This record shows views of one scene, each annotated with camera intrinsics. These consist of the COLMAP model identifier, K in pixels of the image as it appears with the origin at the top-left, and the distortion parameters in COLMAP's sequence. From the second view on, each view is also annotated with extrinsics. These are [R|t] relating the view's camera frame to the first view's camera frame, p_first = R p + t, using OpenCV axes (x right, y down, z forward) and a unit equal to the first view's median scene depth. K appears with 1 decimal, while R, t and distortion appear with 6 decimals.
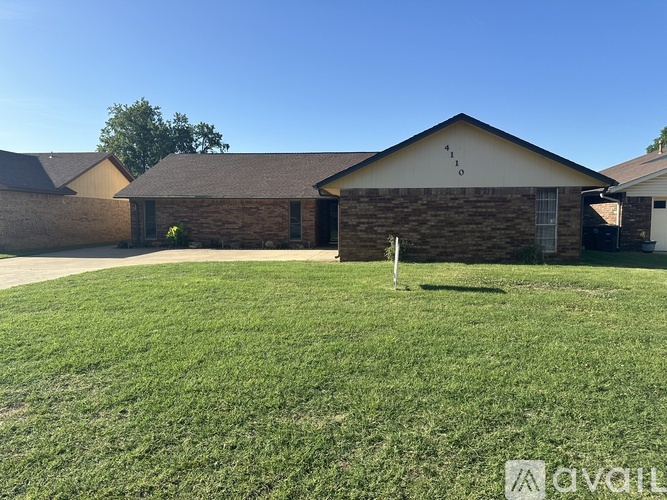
lens RADIAL K [[465.5, 0, 333.7], [0, 465.5, 249.7], [0, 0, 1]] dist [-0.004173, -0.000862]
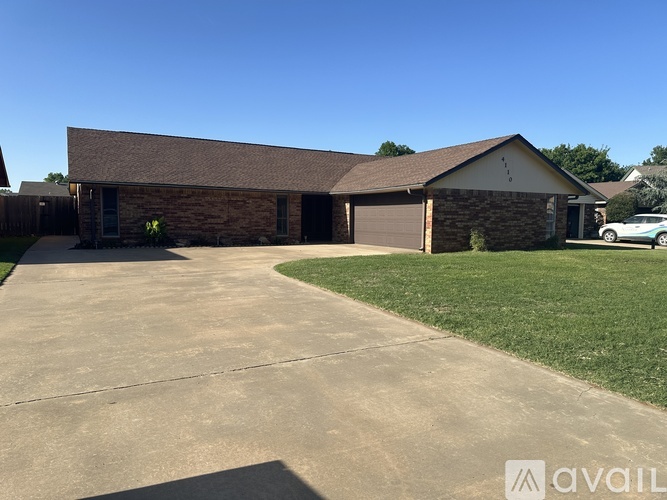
lens RADIAL K [[465.5, 0, 333.8], [0, 465.5, 250.5], [0, 0, 1]] dist [-0.004173, -0.000862]
pose [[0.818268, -0.033126, 0.573881, -0.824643], [0.025422, 0.999447, 0.021443, -0.011462], [-0.574274, -0.002956, 0.818658, 0.227314]]
